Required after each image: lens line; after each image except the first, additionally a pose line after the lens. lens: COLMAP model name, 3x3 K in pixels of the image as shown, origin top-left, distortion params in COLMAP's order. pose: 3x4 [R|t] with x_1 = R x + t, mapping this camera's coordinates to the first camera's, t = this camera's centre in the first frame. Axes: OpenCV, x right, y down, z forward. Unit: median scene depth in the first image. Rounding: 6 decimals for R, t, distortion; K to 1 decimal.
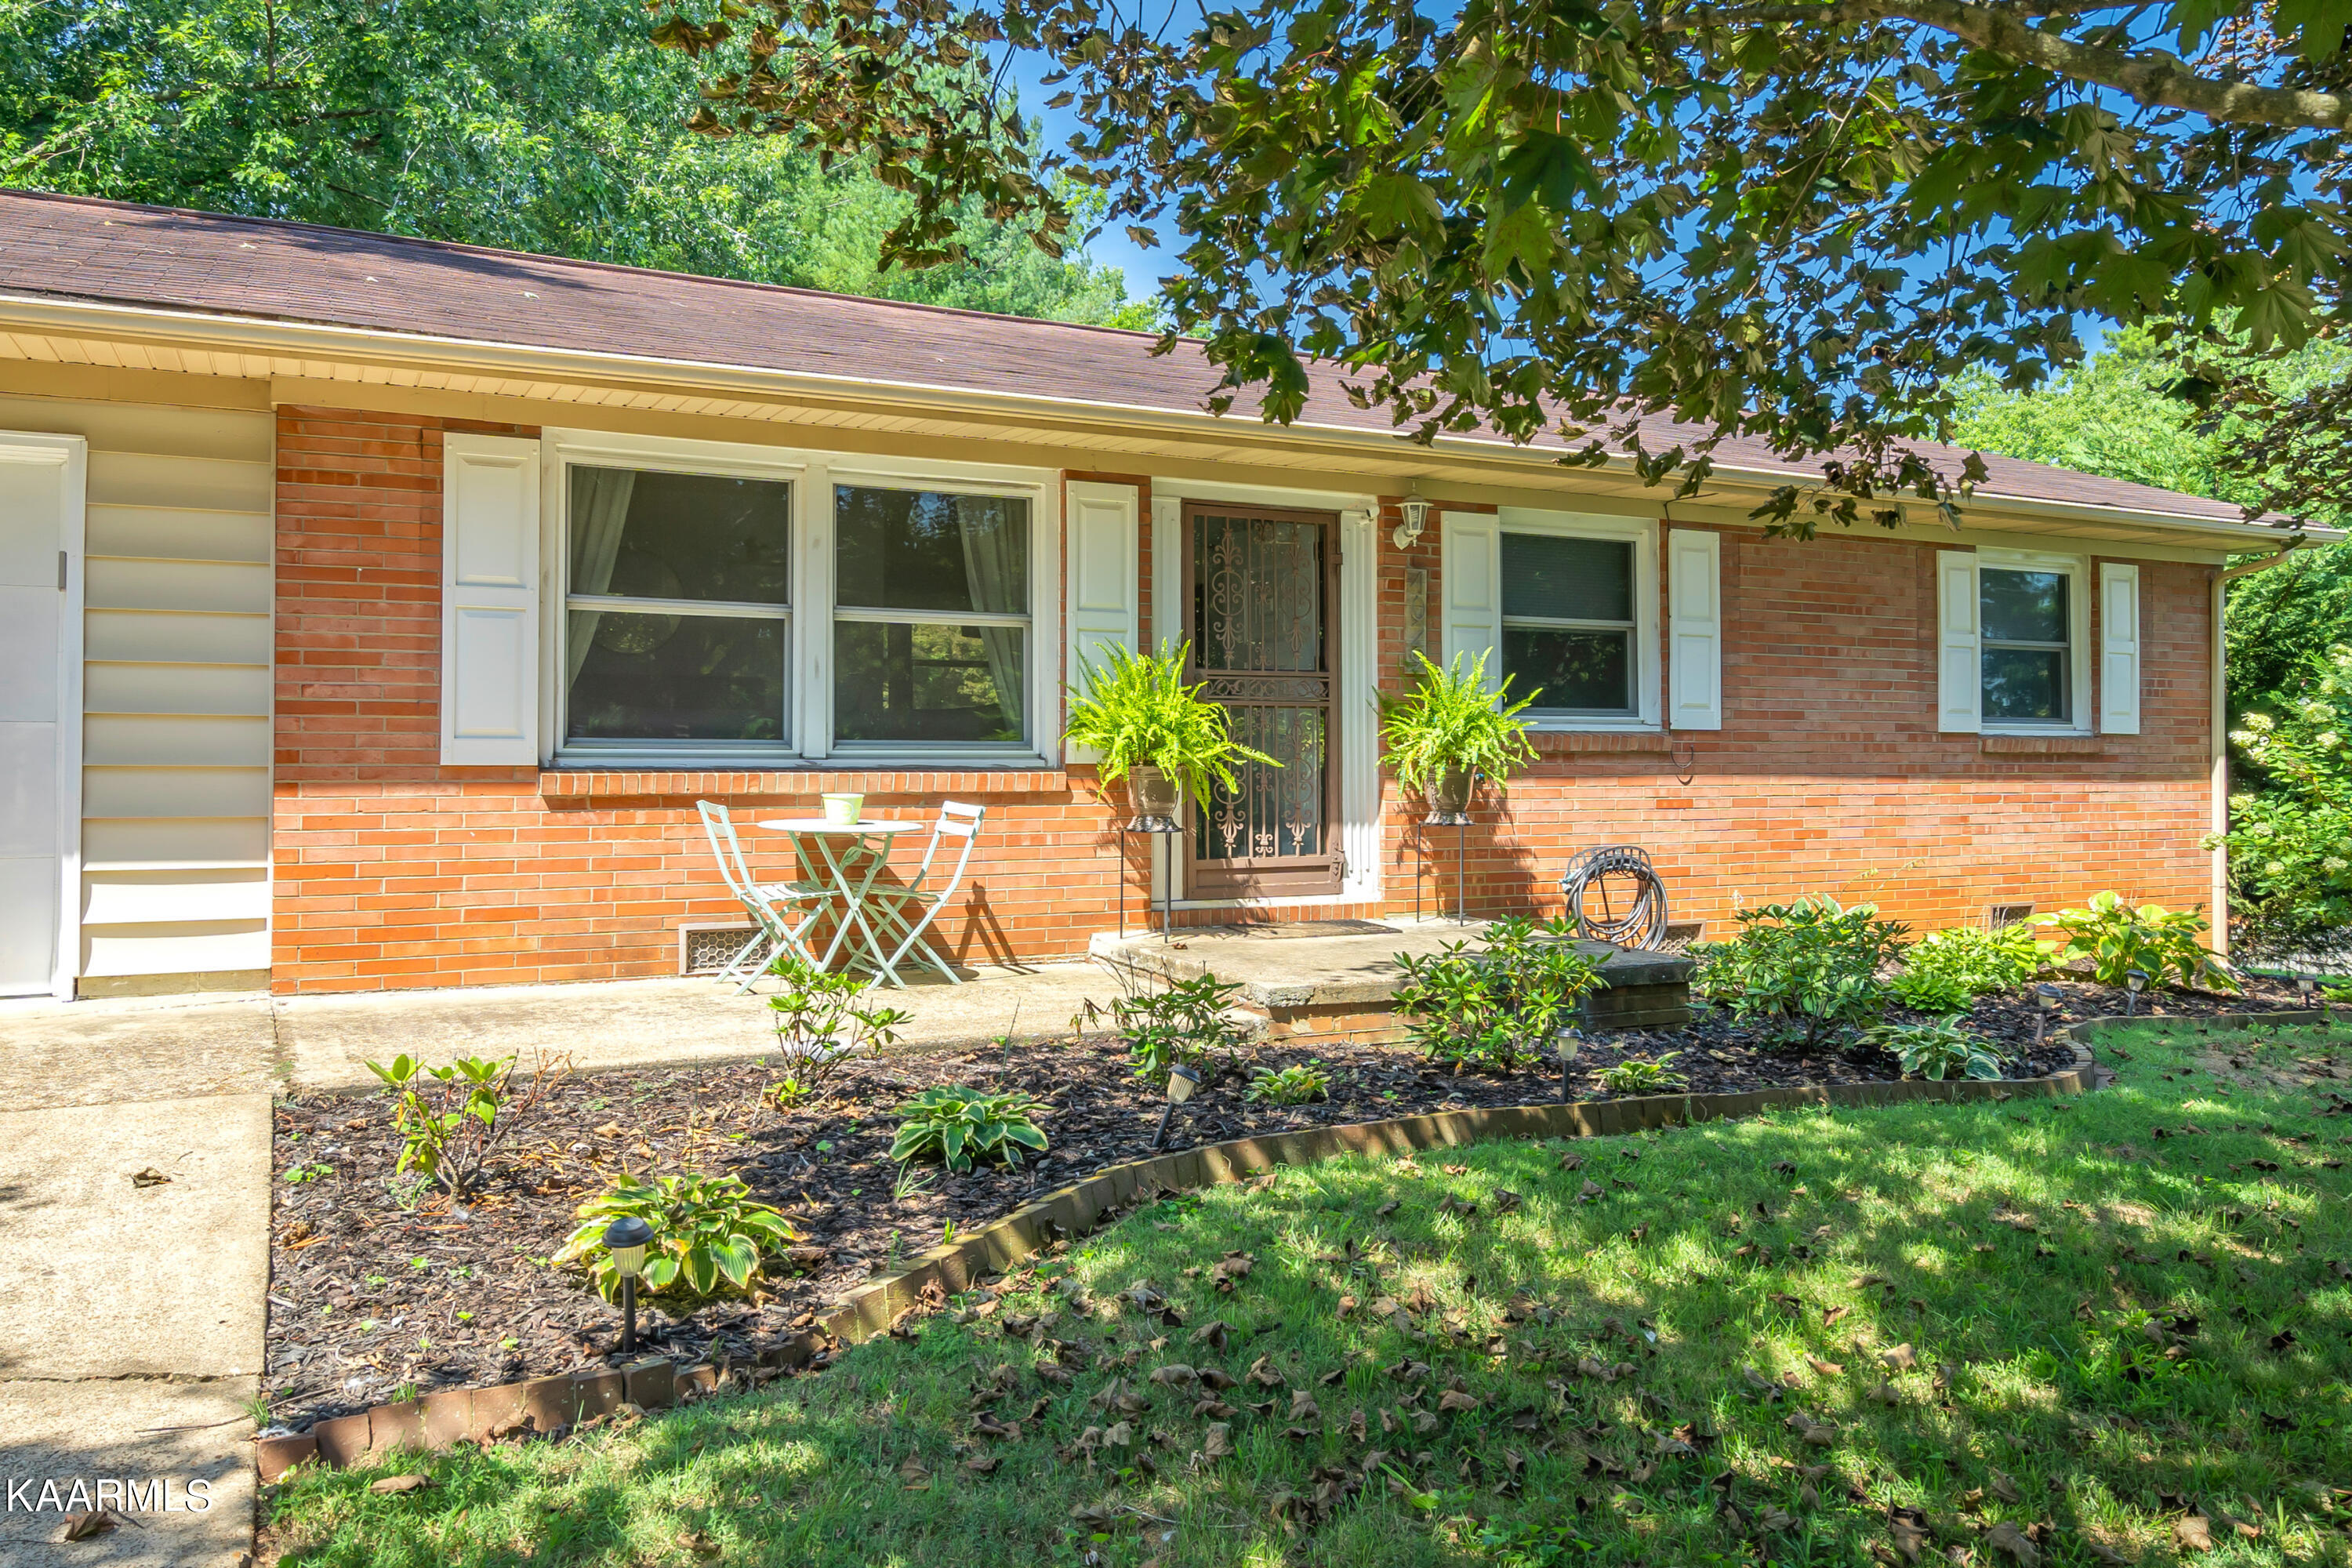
lens RADIAL K [[1573.6, 0, 1165.7], [0, 1573.6, 760.7], [0, 0, 1]] dist [-0.004567, -0.000958]
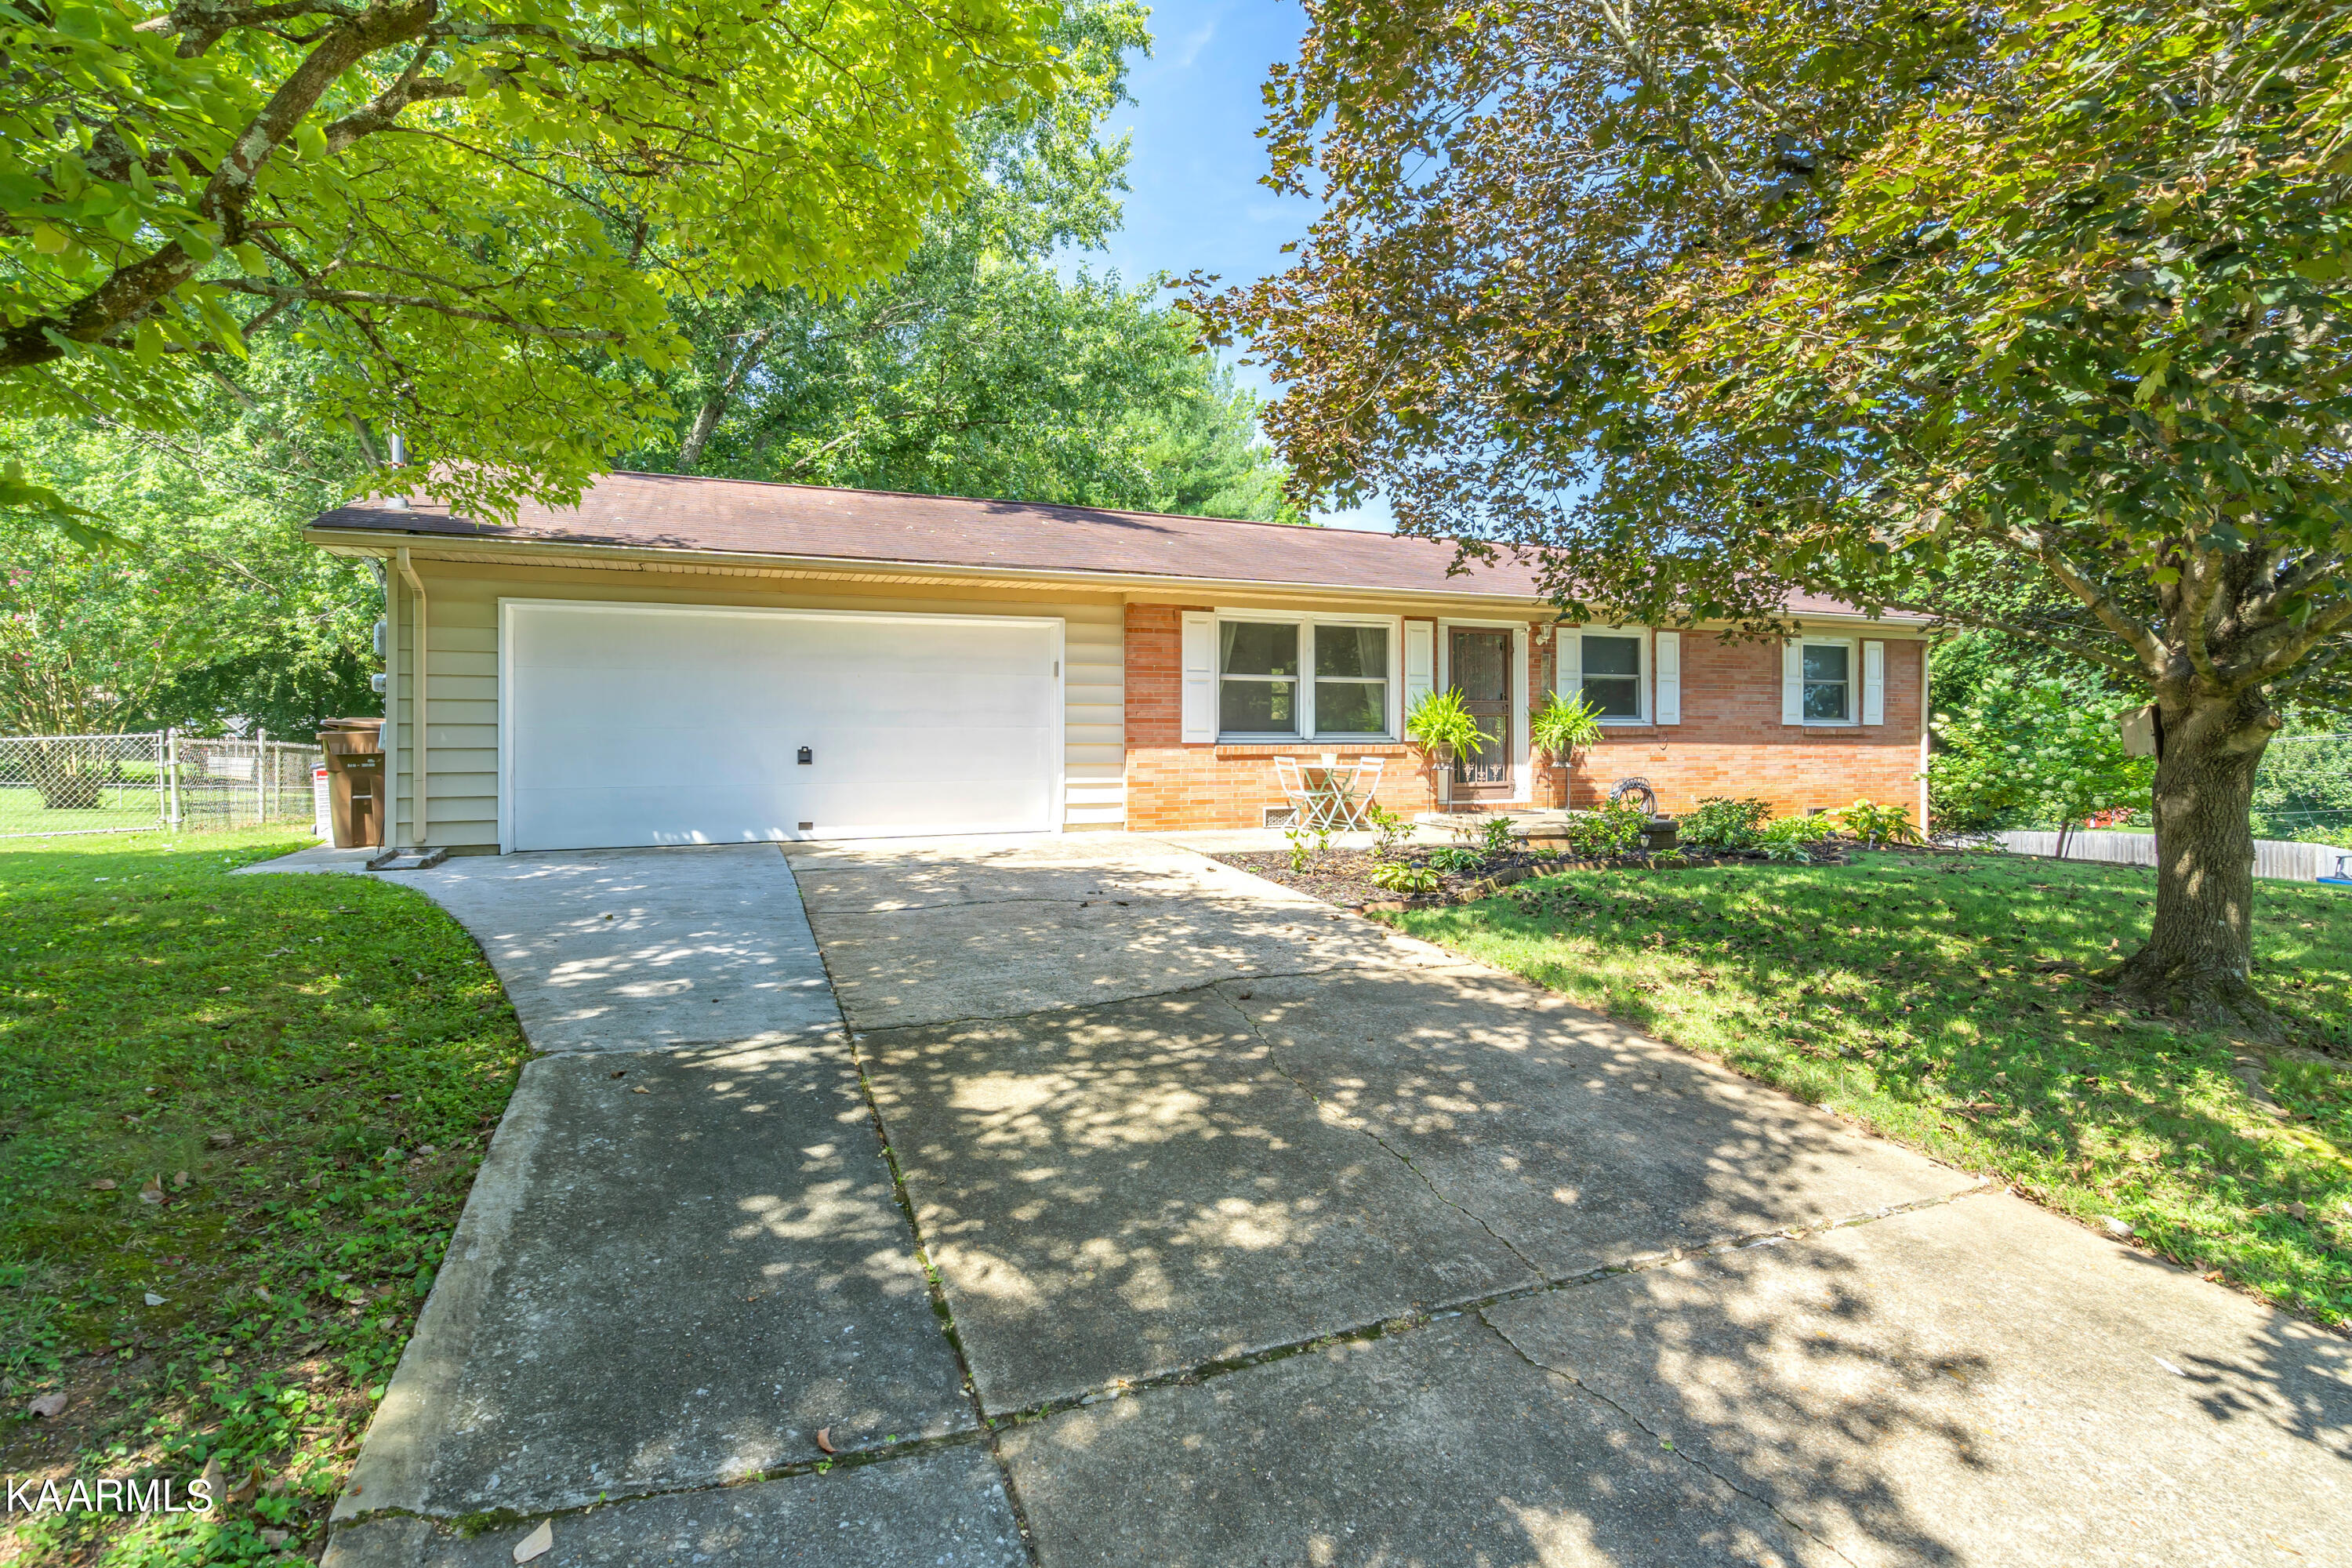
lens RADIAL K [[1080.4, 0, 1189.1], [0, 1080.4, 790.4], [0, 0, 1]] dist [0.003962, -0.000004]
pose [[0.999174, -0.006921, -0.040050, -0.297465], [0.008376, 0.999307, 0.036264, 0.013403], [0.039771, -0.036570, 0.998539, -0.585129]]
